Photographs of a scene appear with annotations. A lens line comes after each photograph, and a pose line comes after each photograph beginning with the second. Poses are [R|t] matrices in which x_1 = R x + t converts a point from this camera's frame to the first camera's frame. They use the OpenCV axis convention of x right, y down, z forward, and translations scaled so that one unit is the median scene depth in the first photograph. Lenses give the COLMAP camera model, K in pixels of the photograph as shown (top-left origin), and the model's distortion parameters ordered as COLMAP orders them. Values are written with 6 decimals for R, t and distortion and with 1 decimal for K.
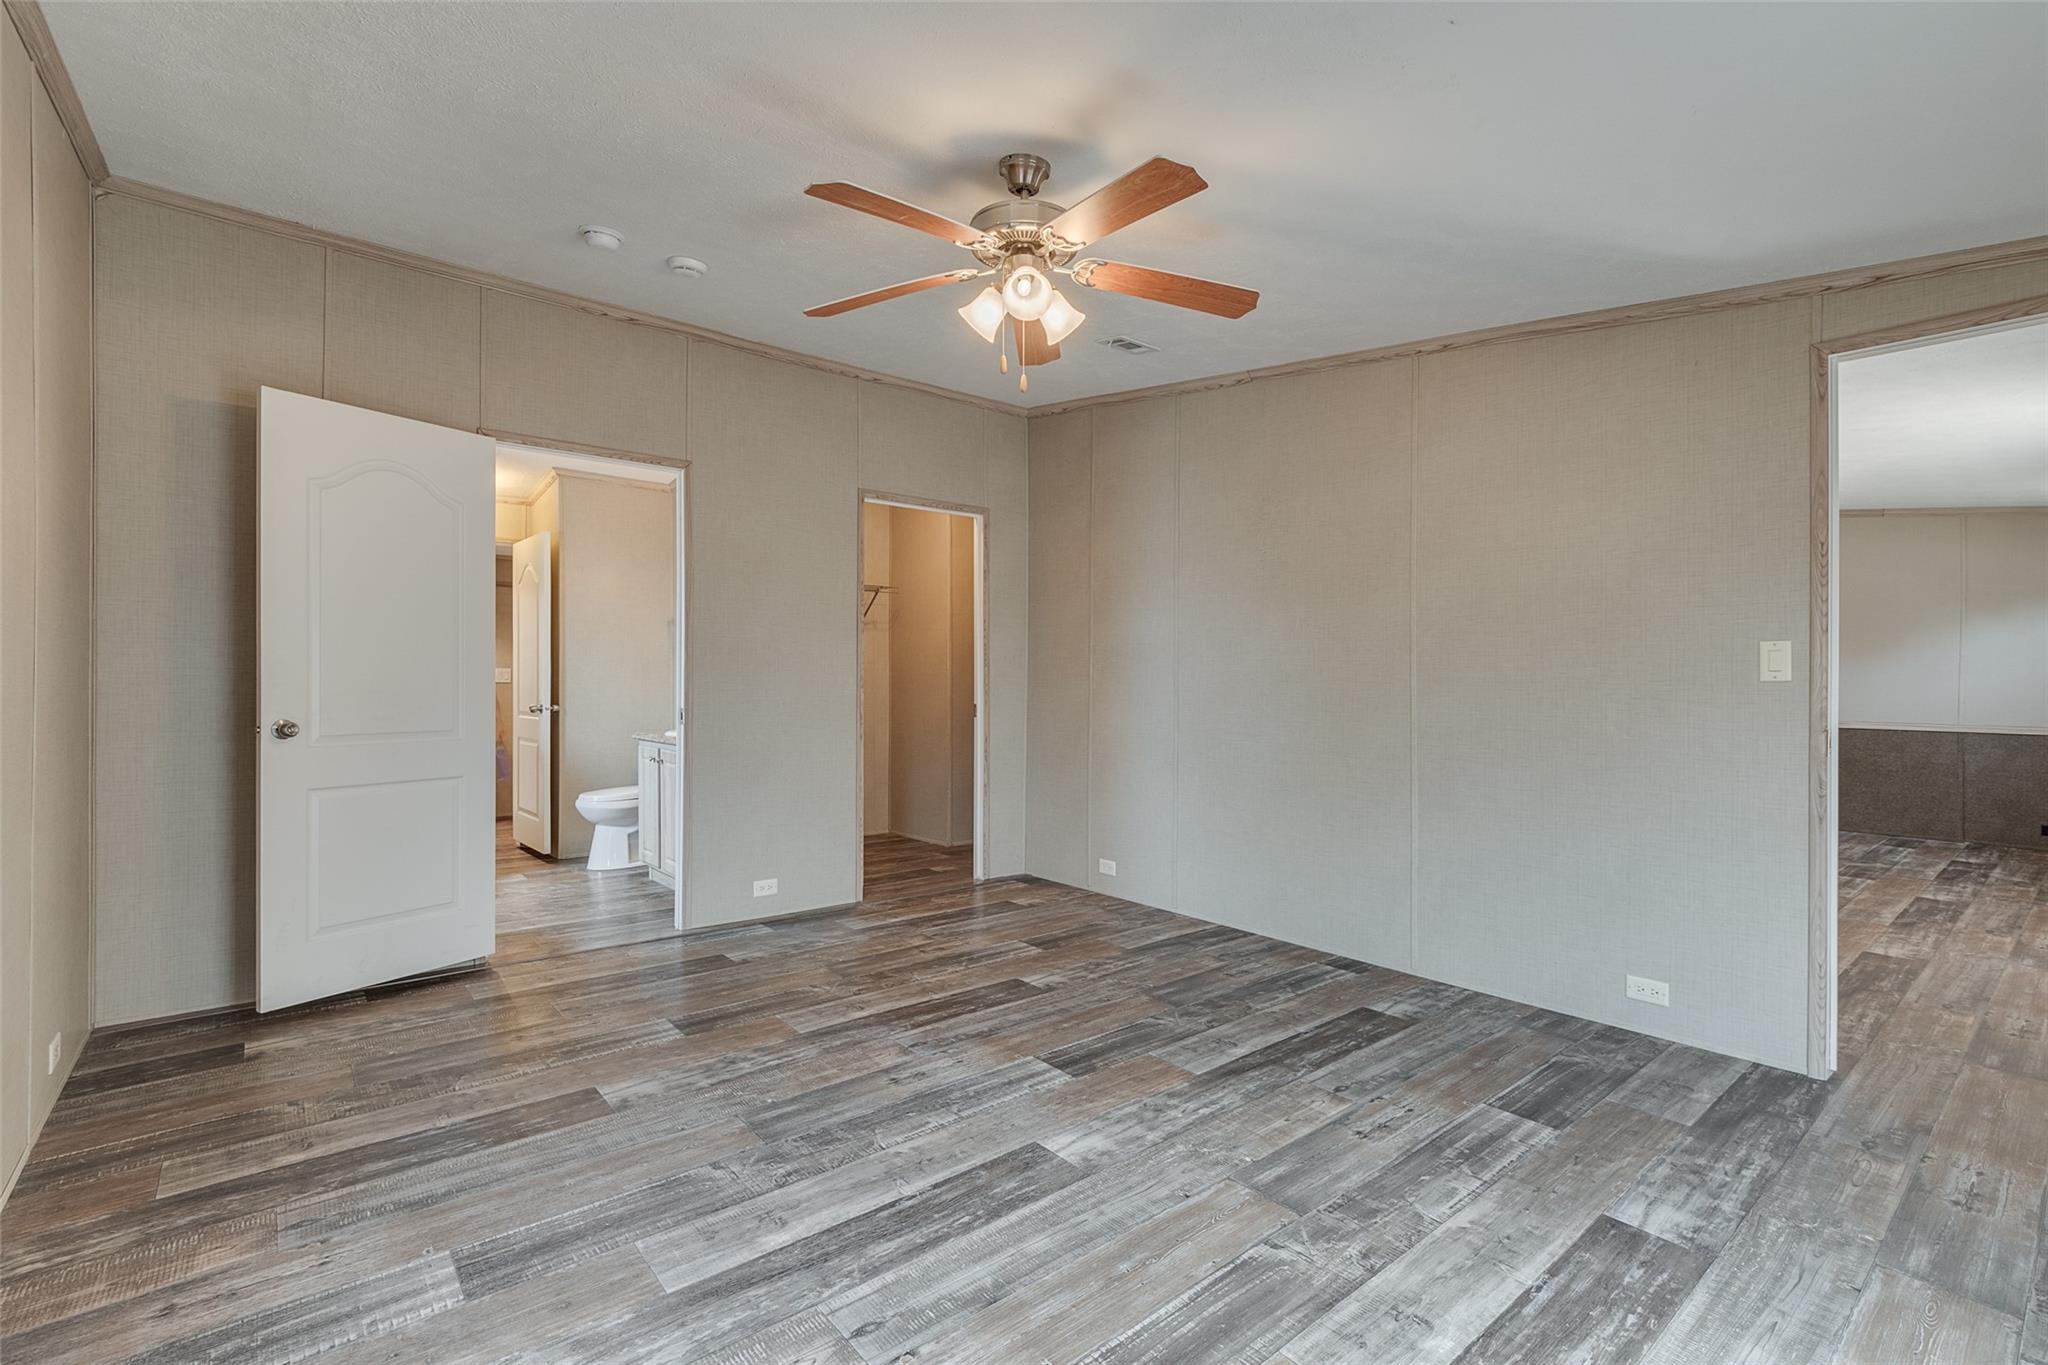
lens RADIAL K [[921.4, 0, 1025.3], [0, 921.4, 676.0], [0, 0, 1]] dist [0.000568, 0.000431]
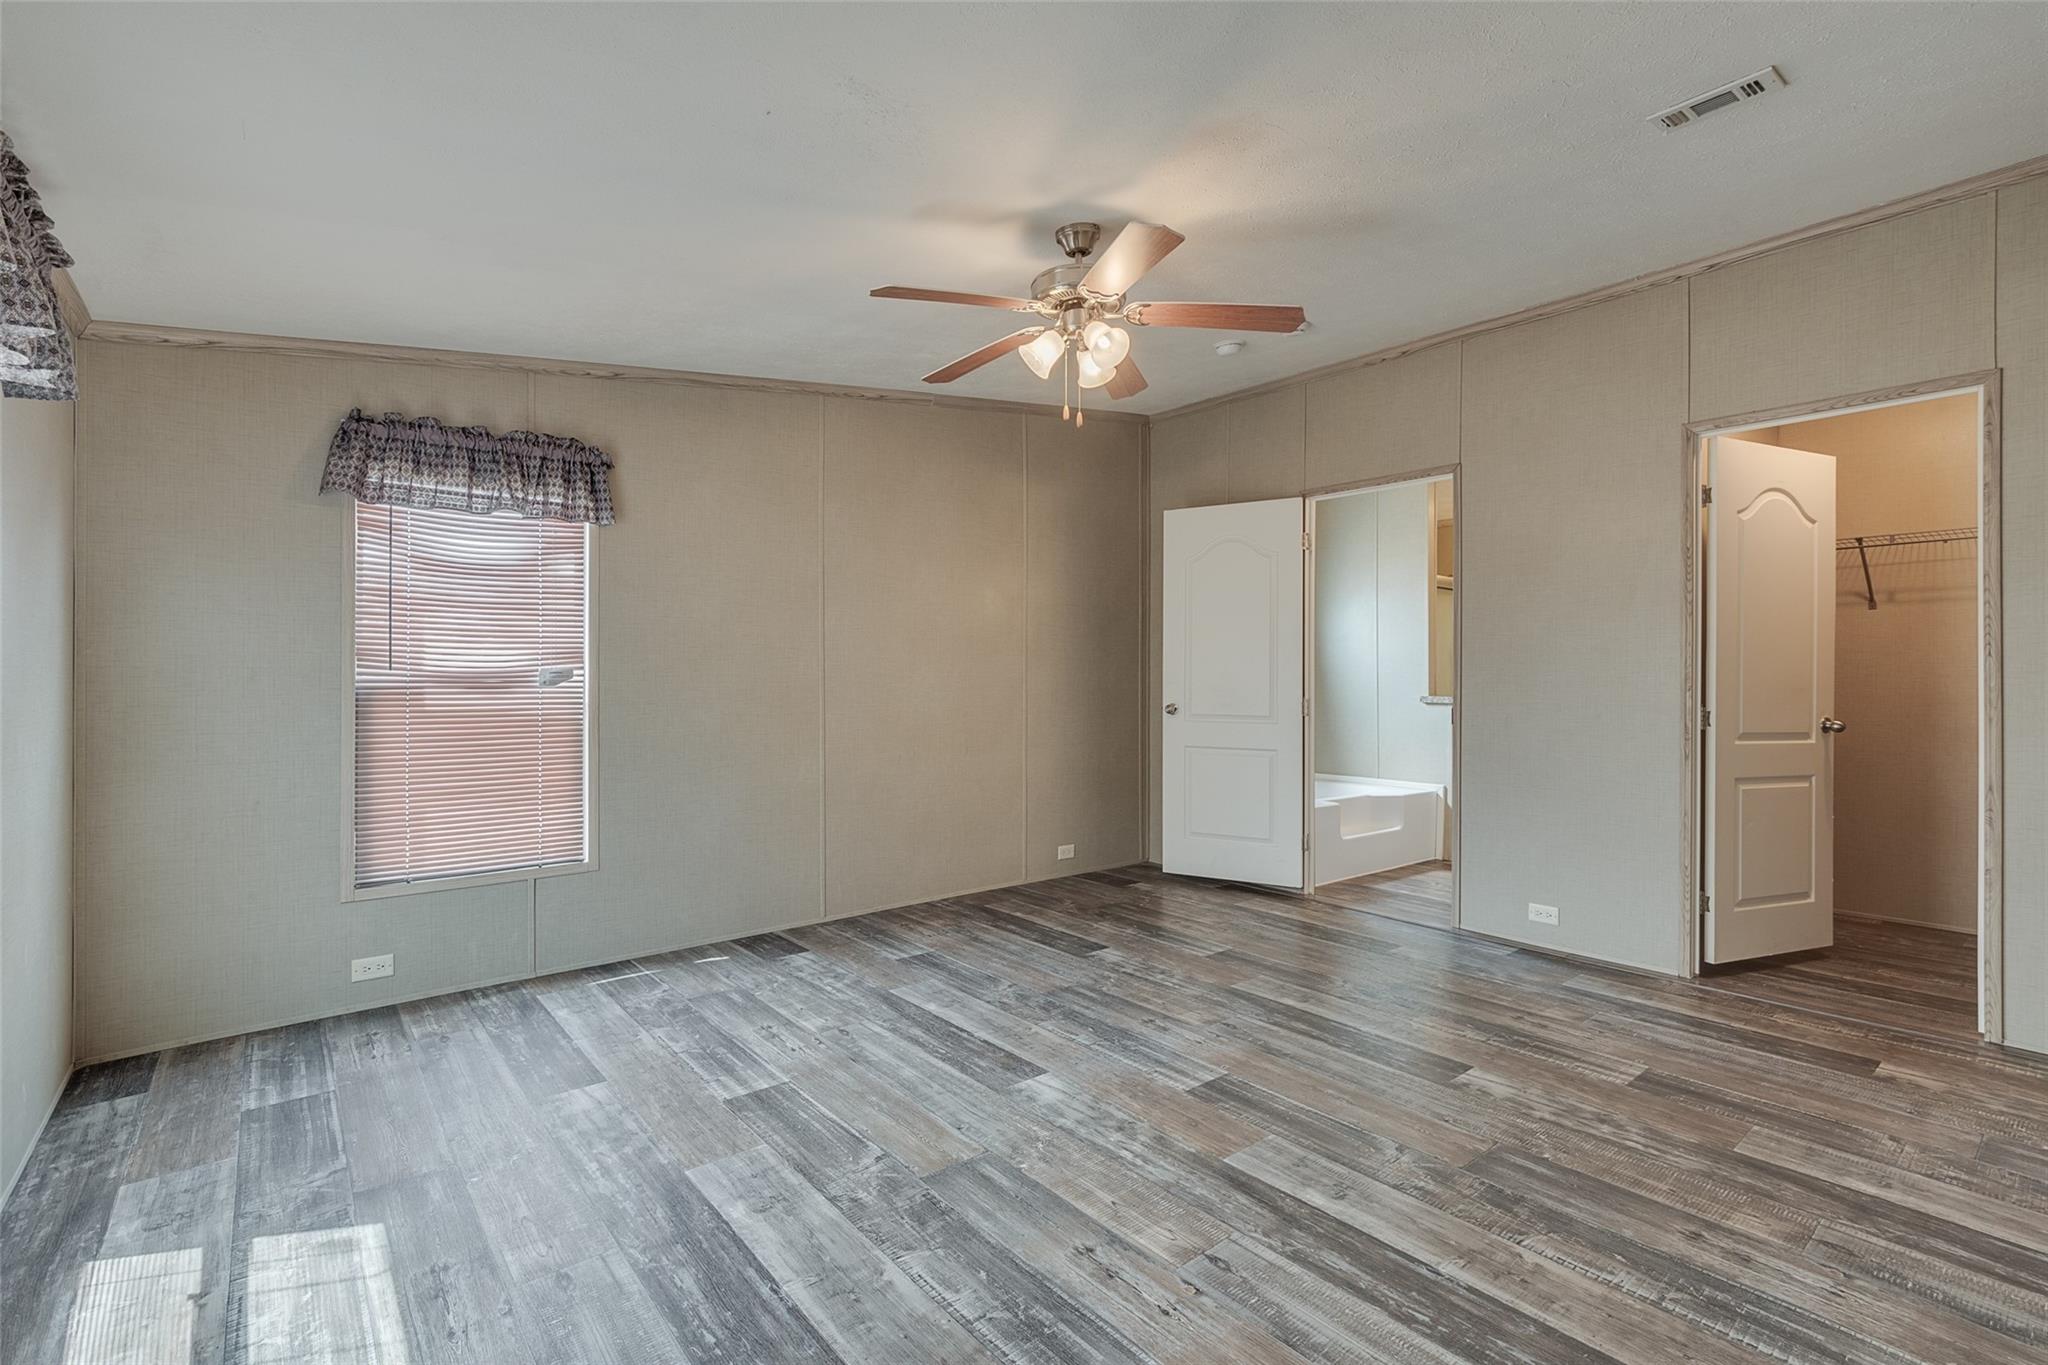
lens RADIAL K [[921.4, 0, 1025.3], [0, 921.4, 676.0], [0, 0, 1]] dist [0.000568, 0.000431]
pose [[-0.001900, -0.007427, -0.999971, 1.151740], [0.000346, 0.999972, -0.007428, 0.011449], [0.999998, -0.000360, -0.001897, 0.945817]]
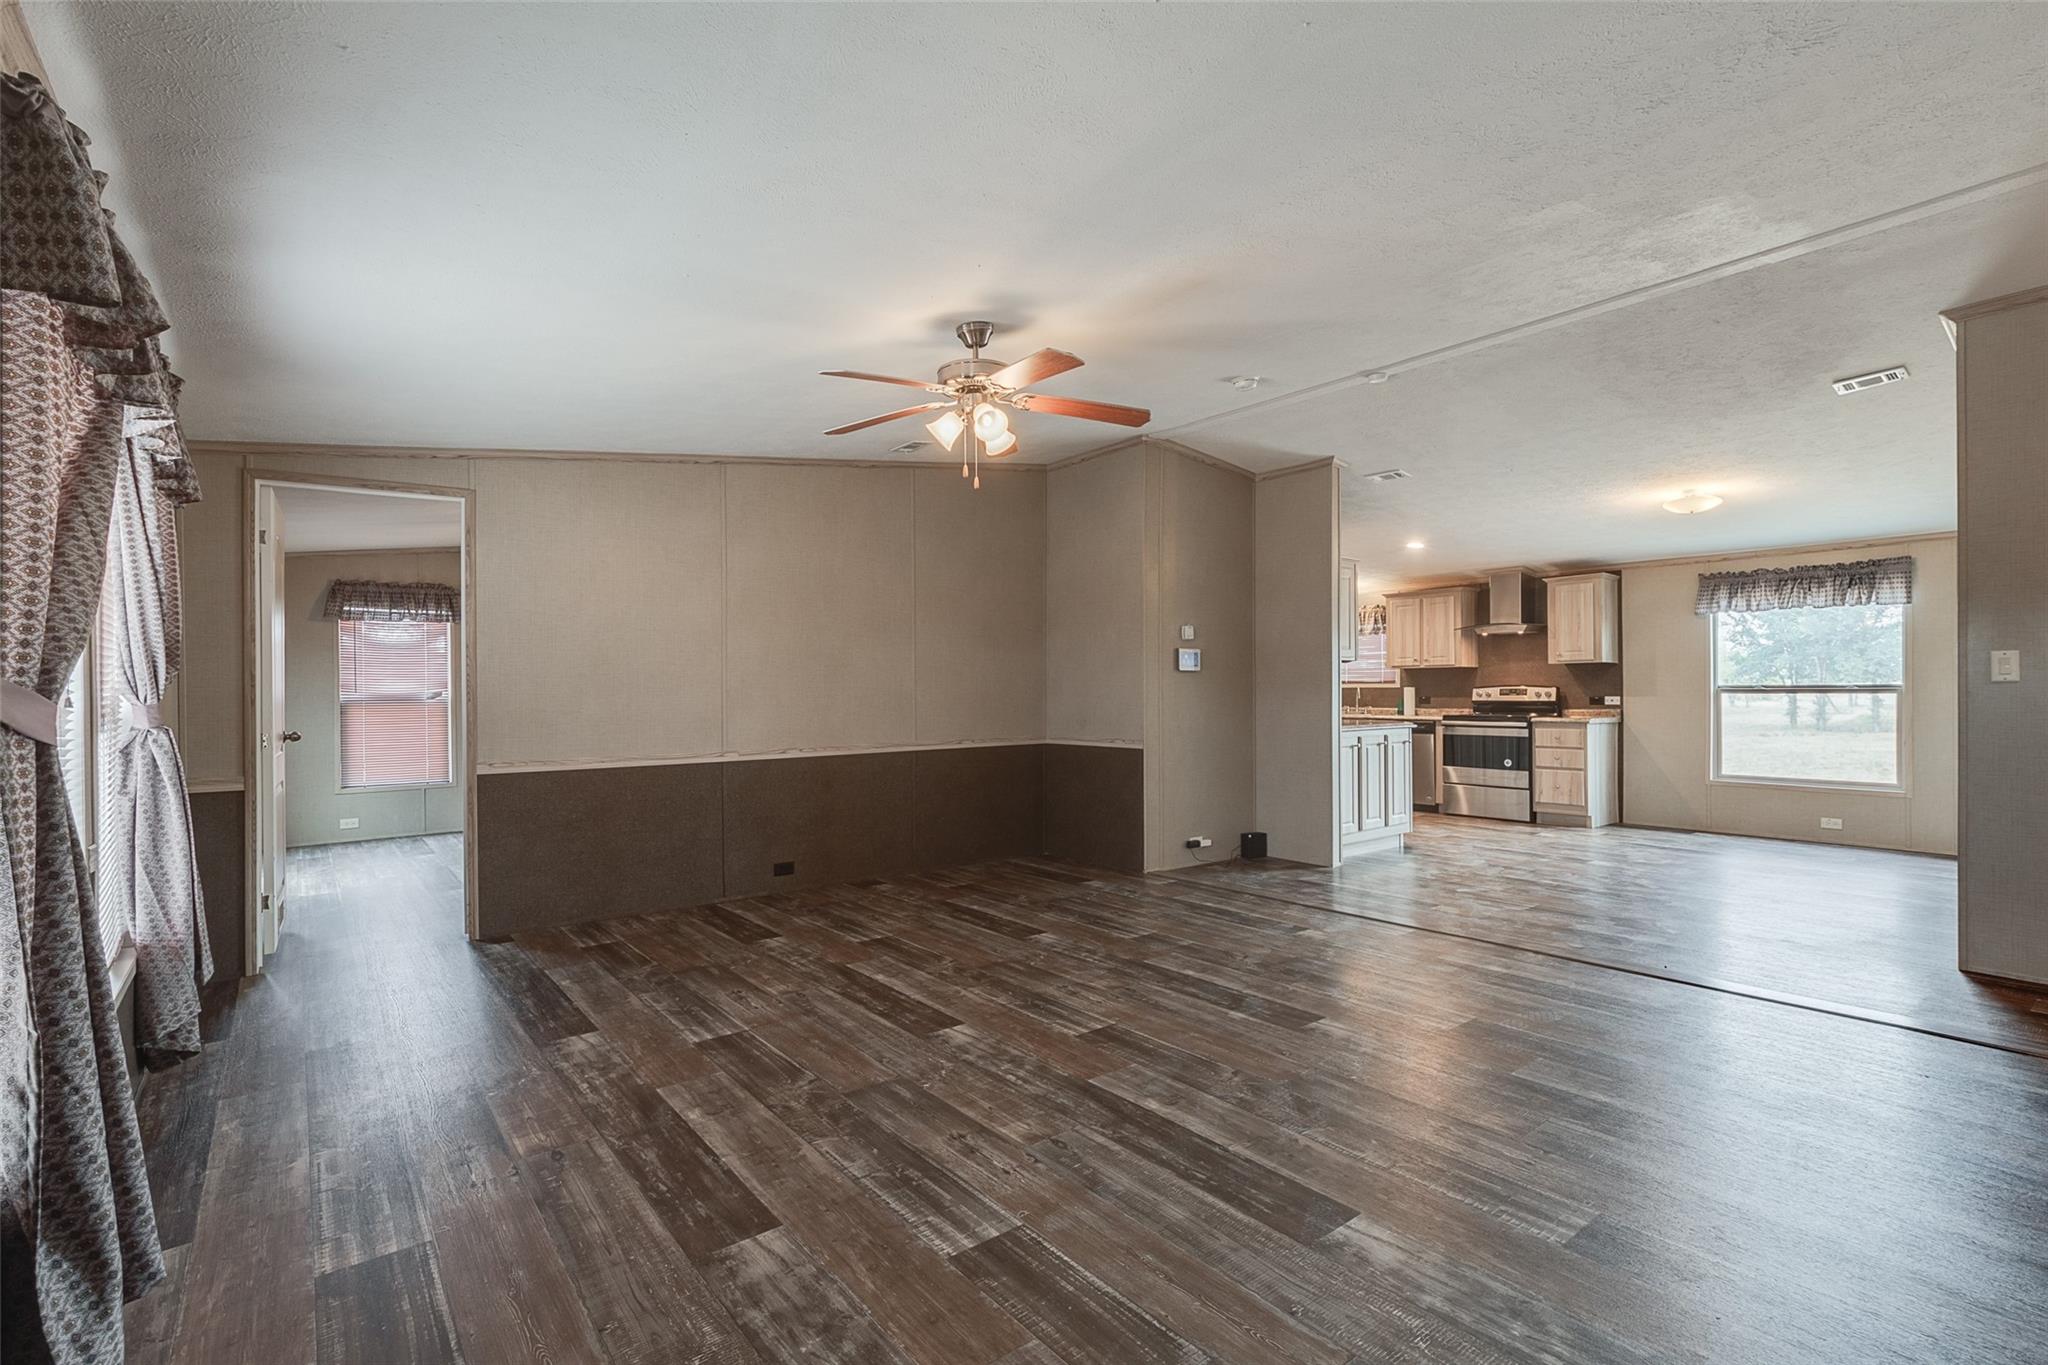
lens RADIAL K [[928.6, 0, 1027.4], [0, 928.6, 686.1], [0, 0, 1]] dist [-0.001714, -0.000304]
pose [[-0.021134, -0.014808, -0.999667, 1.388869], [0.011271, 0.999823, -0.015049, 0.015431], [0.999713, -0.011585, -0.020963, 1.098408]]
